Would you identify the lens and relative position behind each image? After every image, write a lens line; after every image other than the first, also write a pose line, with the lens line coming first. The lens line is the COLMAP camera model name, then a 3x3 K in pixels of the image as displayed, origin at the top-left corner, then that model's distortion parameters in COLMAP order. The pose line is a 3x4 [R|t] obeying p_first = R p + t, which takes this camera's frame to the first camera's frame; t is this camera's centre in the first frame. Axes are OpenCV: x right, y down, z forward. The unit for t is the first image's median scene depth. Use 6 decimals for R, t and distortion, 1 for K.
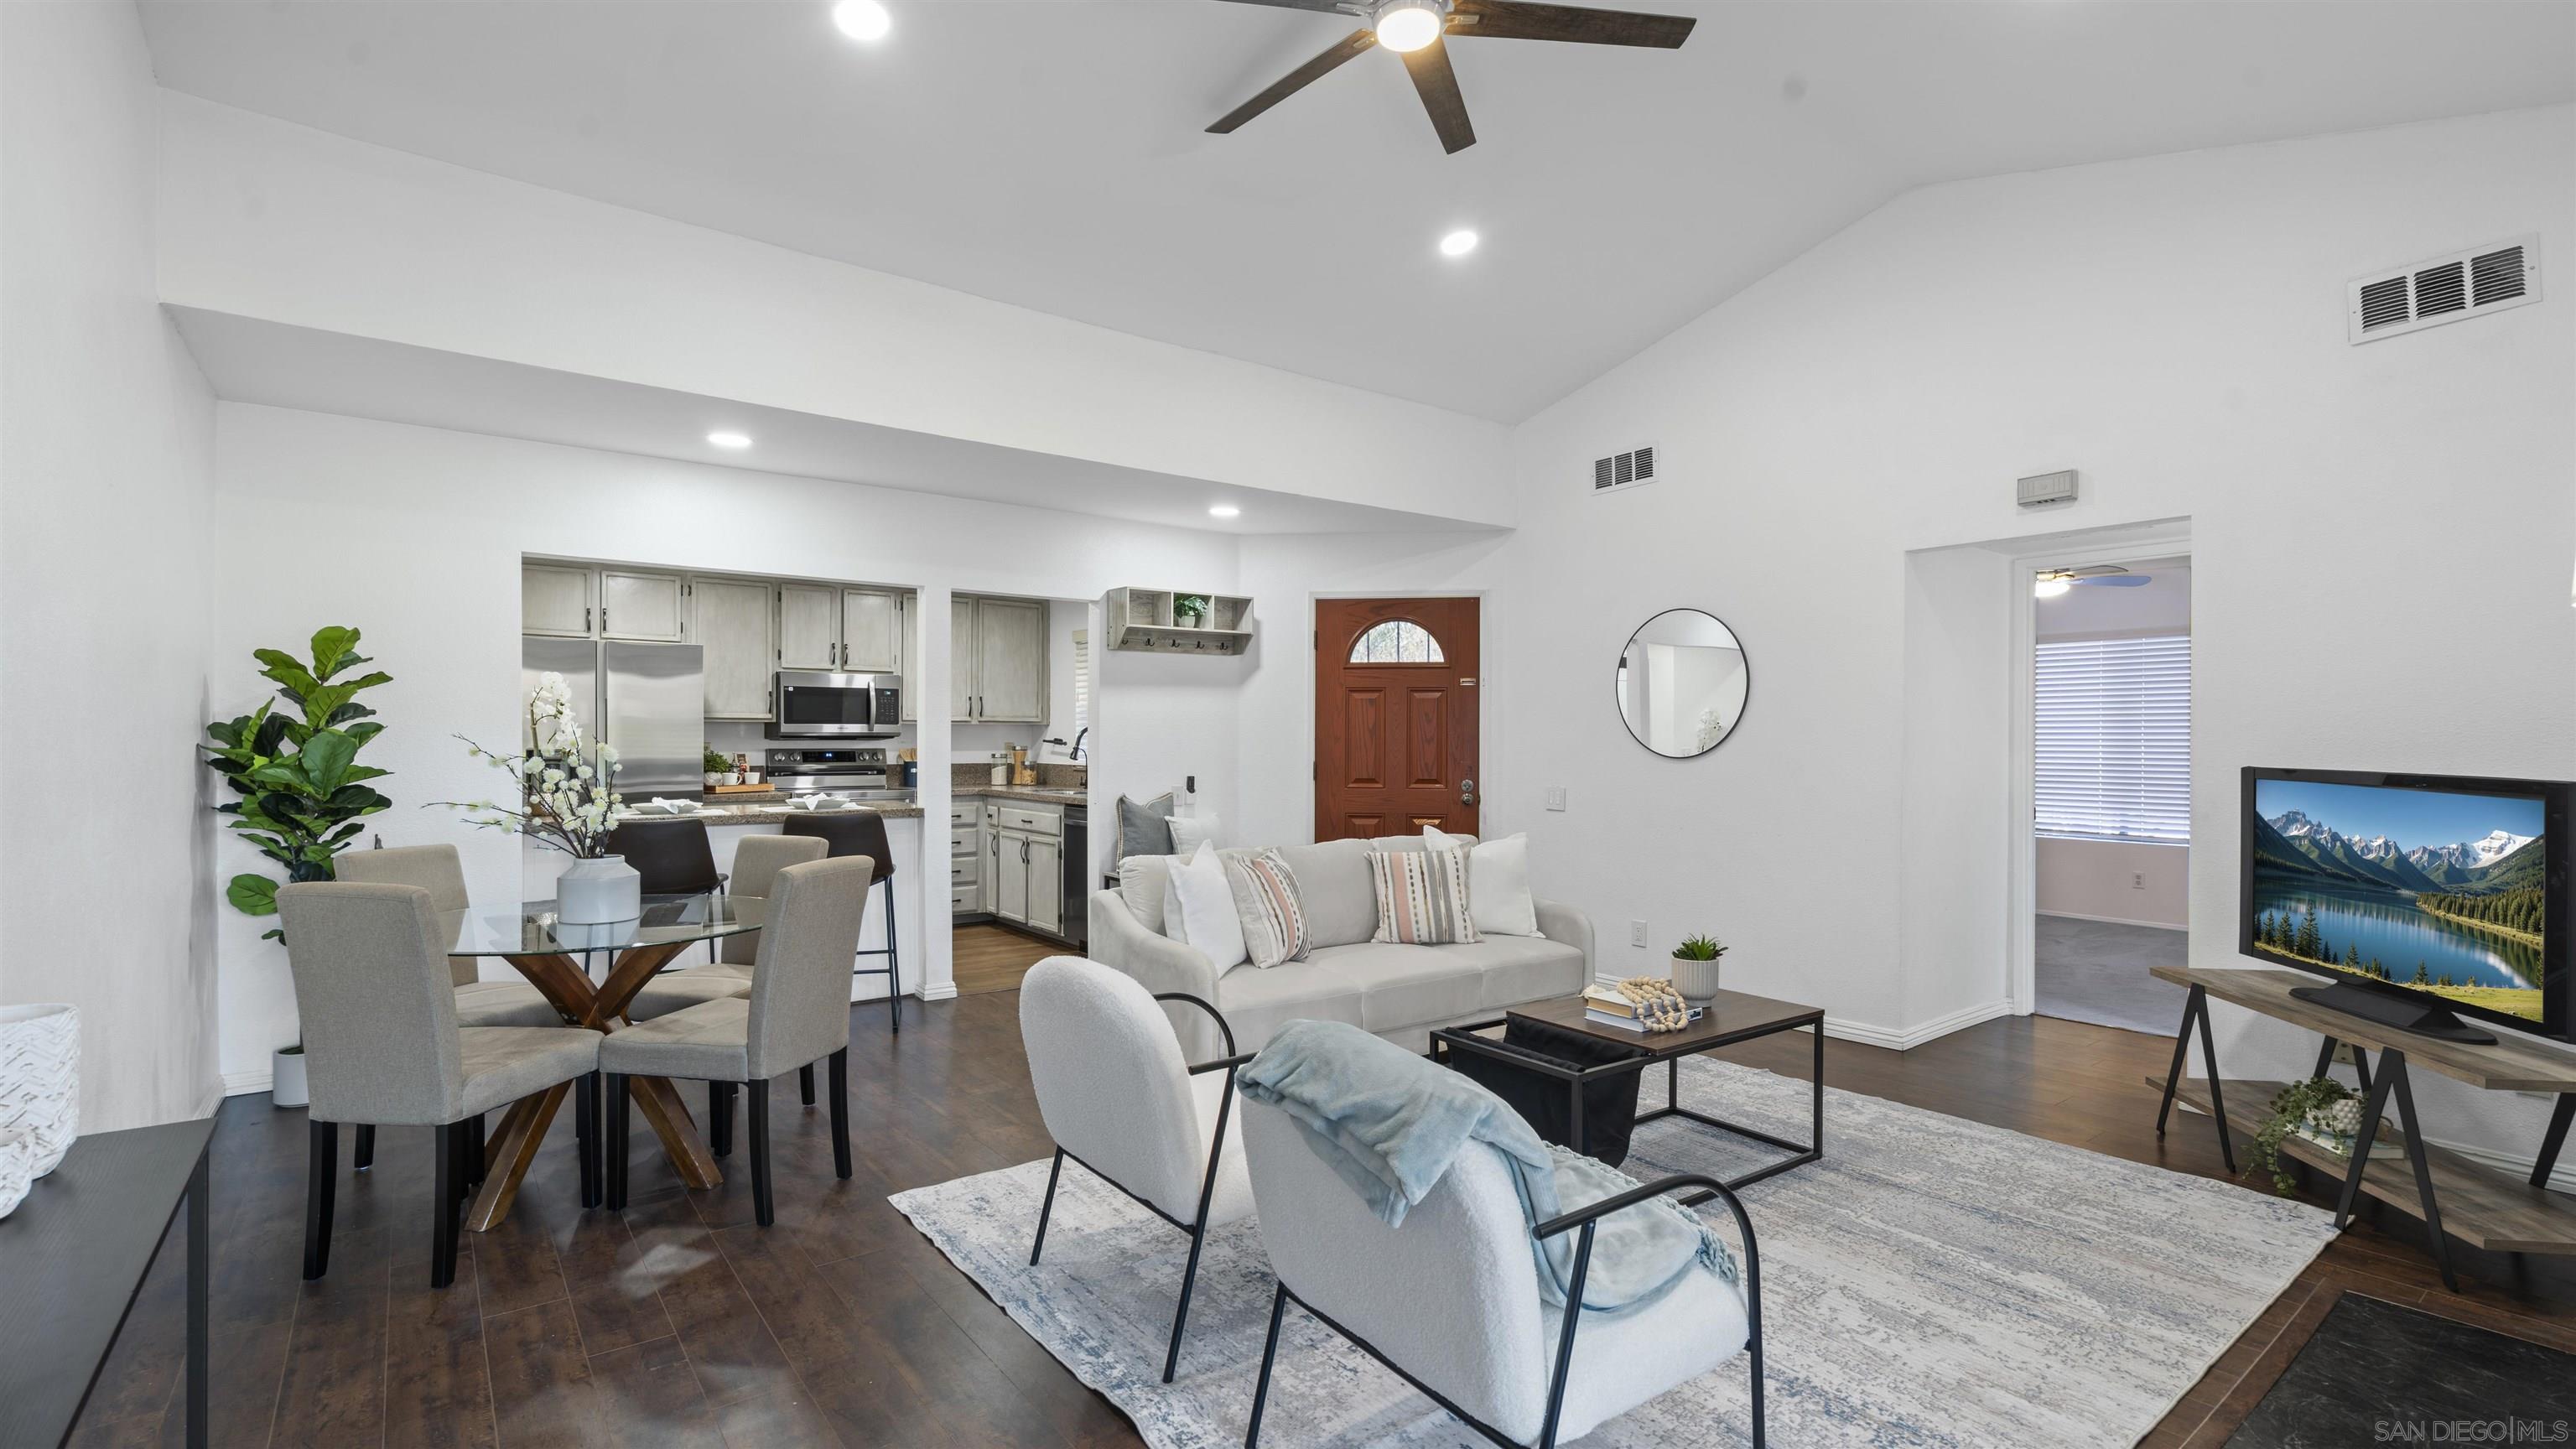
lens RADIAL K [[1161.0, 0, 1275.7], [0, 1161.0, 725.2], [0, 0, 1]] dist [-0.008343, 0.002431]
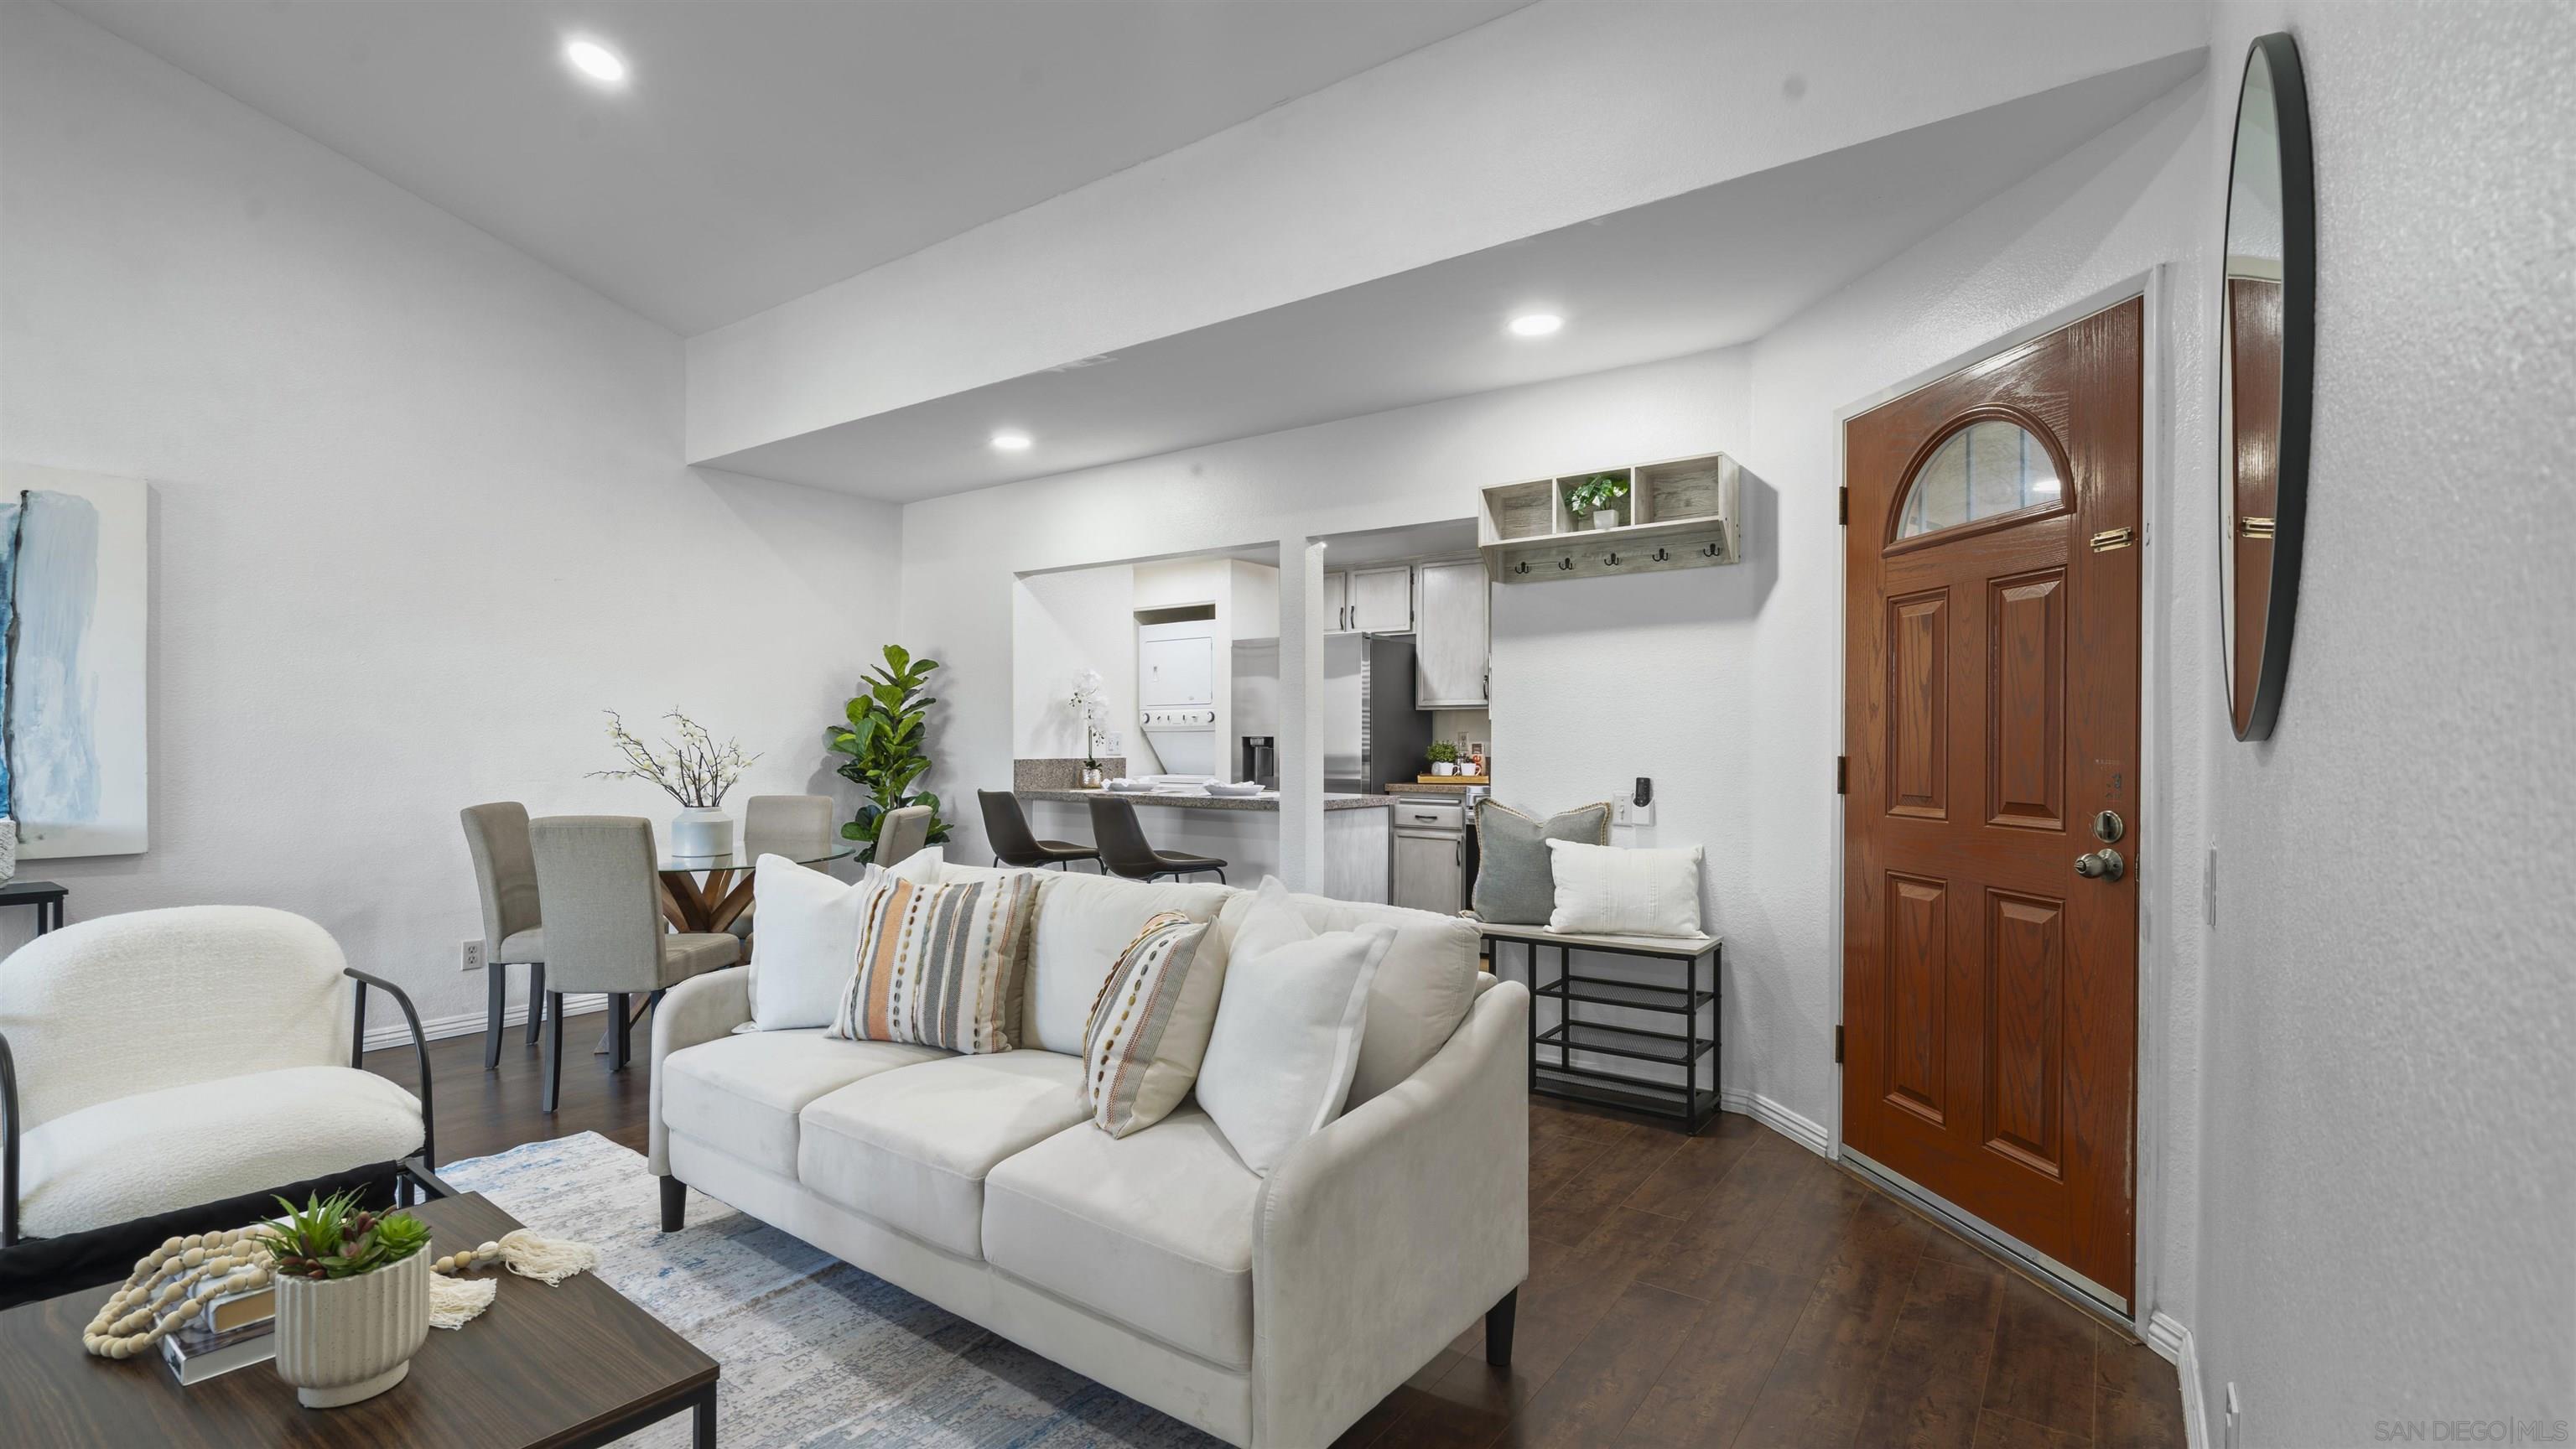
lens RADIAL K [[1161.0, 0, 1289.6], [0, 1161.0, 742.4], [0, 0, 1]] dist [-0.008343, 0.002431]
pose [[0.289572, -0.000250, -0.957156, 0.804405], [0.008822, 0.999958, 0.002408, 0.041140], [0.957116, -0.009141, 0.289562, 1.186973]]
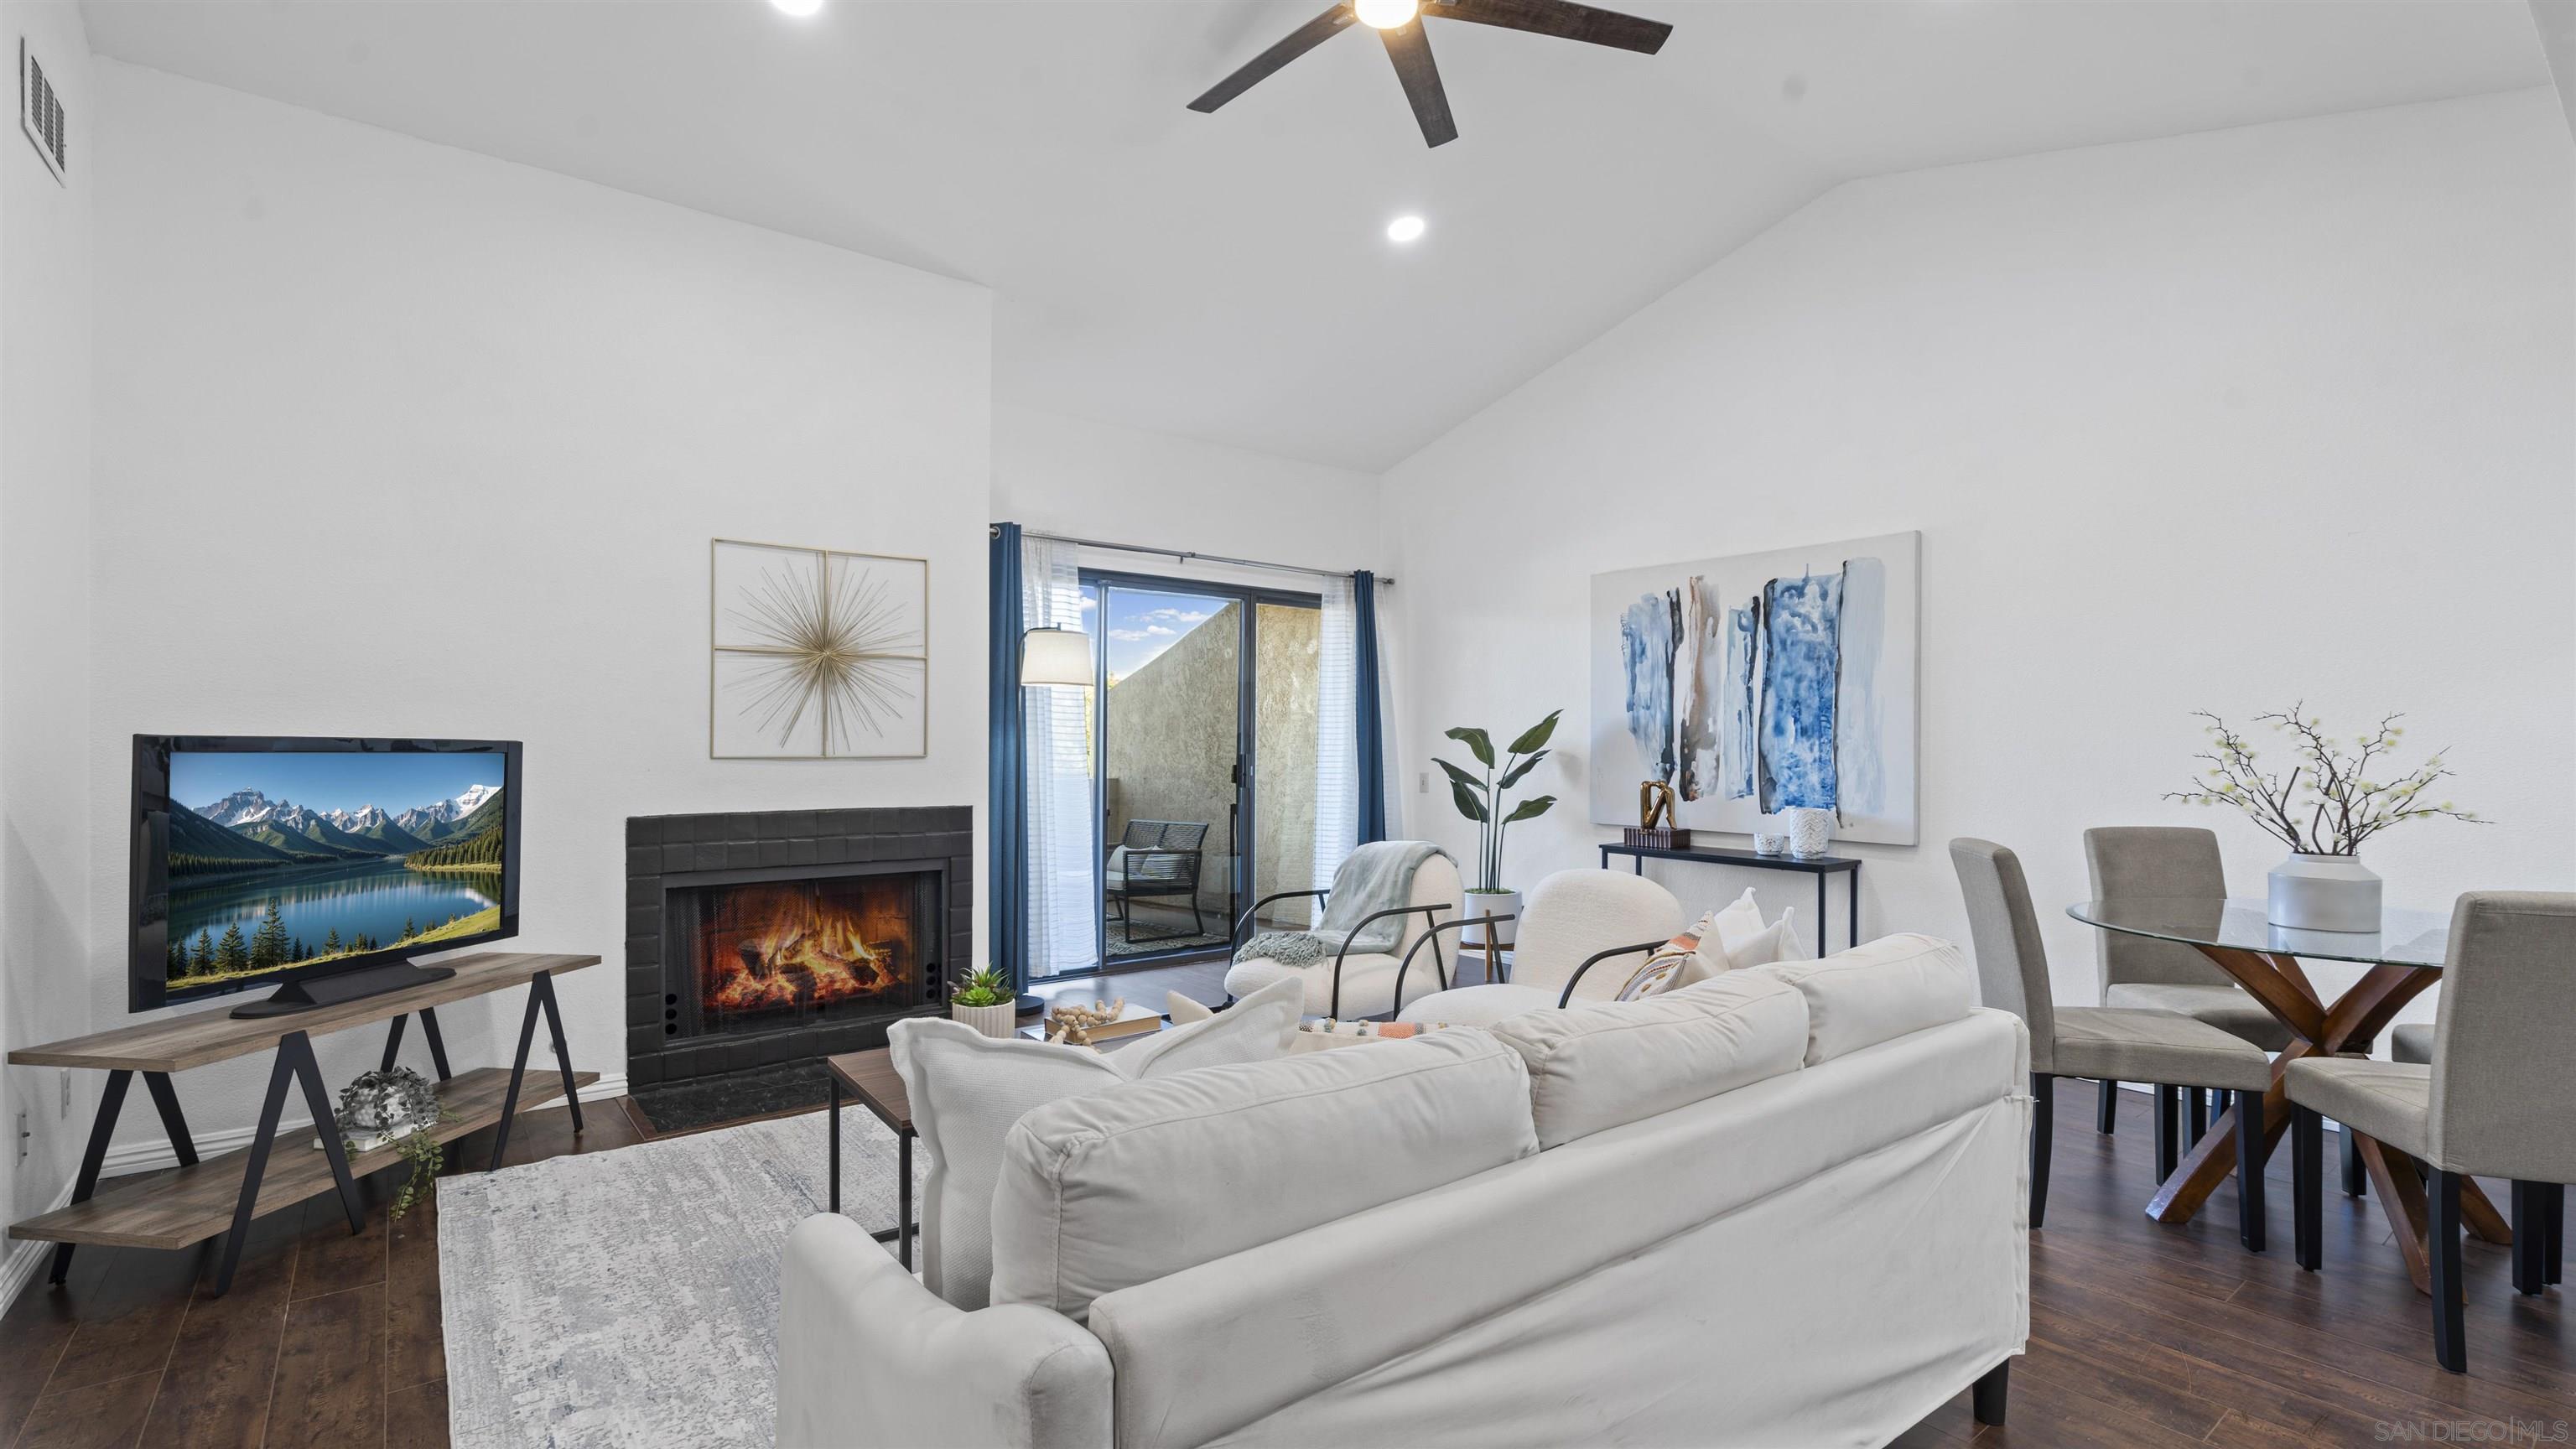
lens RADIAL K [[1161.0, 0, 1263.6], [0, 1161.0, 734.3], [0, 0, 1]] dist [-0.008343, 0.002431]
pose [[-0.999980, -0.006277, -0.000628, 0.185996], [-0.006261, 0.999724, -0.022632, 0.047989], [0.000770, -0.022628, -0.999744, 1.758943]]
